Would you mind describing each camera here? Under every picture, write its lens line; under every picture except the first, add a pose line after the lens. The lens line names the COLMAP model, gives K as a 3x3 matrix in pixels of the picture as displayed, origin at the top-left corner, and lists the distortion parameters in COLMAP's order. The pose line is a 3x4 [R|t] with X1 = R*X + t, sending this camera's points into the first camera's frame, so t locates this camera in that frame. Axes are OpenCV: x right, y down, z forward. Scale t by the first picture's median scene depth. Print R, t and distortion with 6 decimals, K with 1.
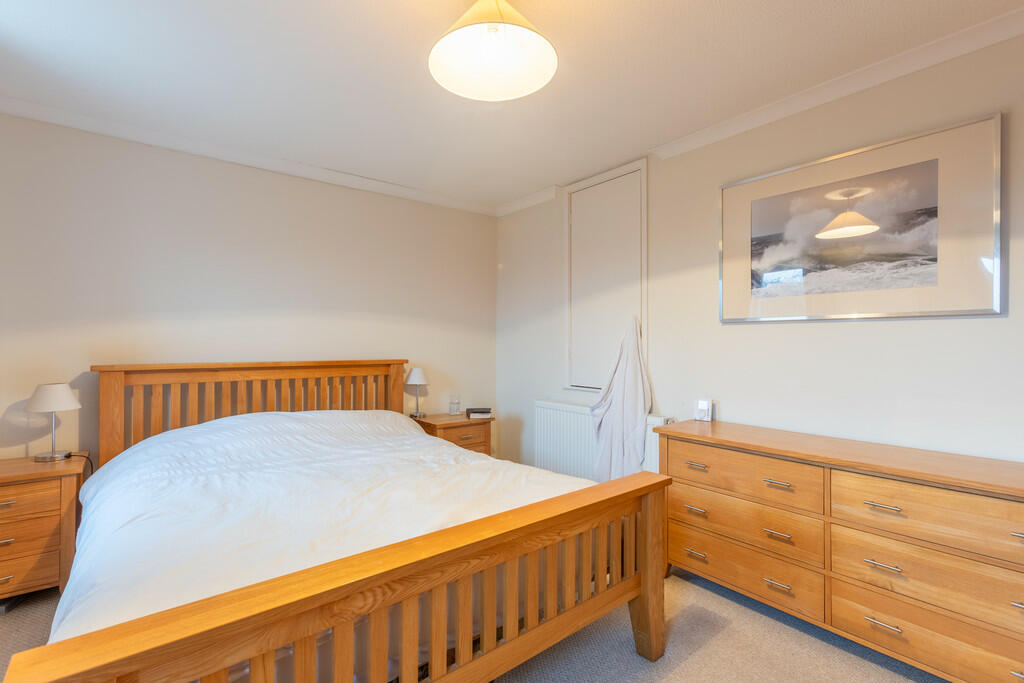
lens RADIAL K [[466.9, 0, 502.3], [0, 466.9, 340.7], [0, 0, 1]] dist [-0.003302, 0.001455]
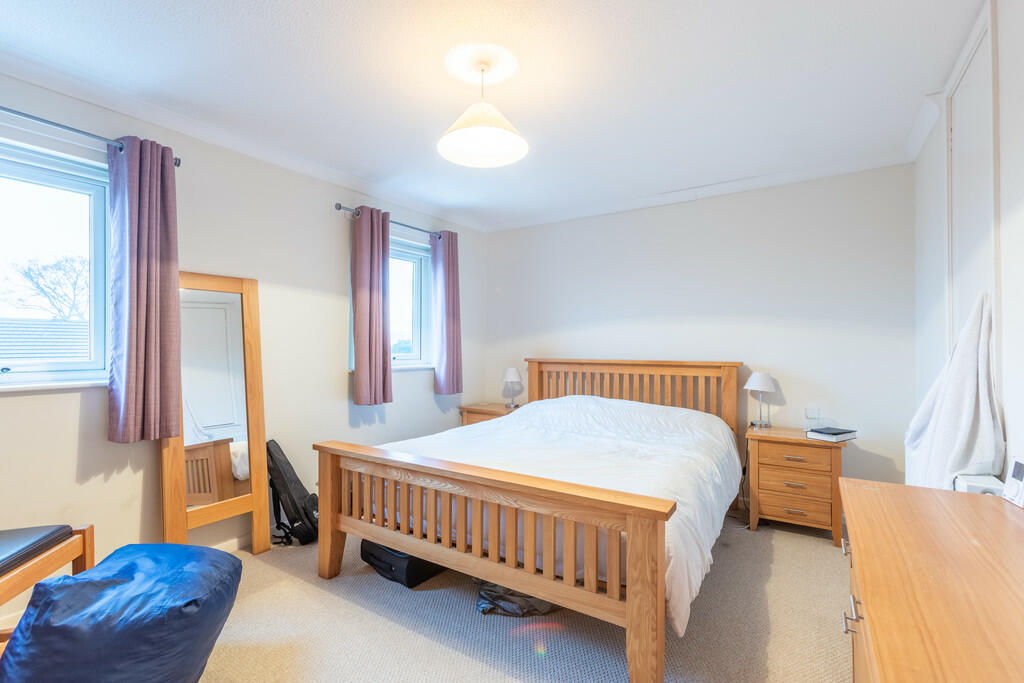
lens RADIAL K [[466.9, 0, 502.3], [0, 466.9, 340.7], [0, 0, 1]] dist [-0.003302, 0.001455]
pose [[0.309276, -0.004900, -0.950960, 0.692795], [0.010621, 0.999942, -0.001698, -0.010141], [0.950913, -0.009575, 0.309310, 0.305333]]
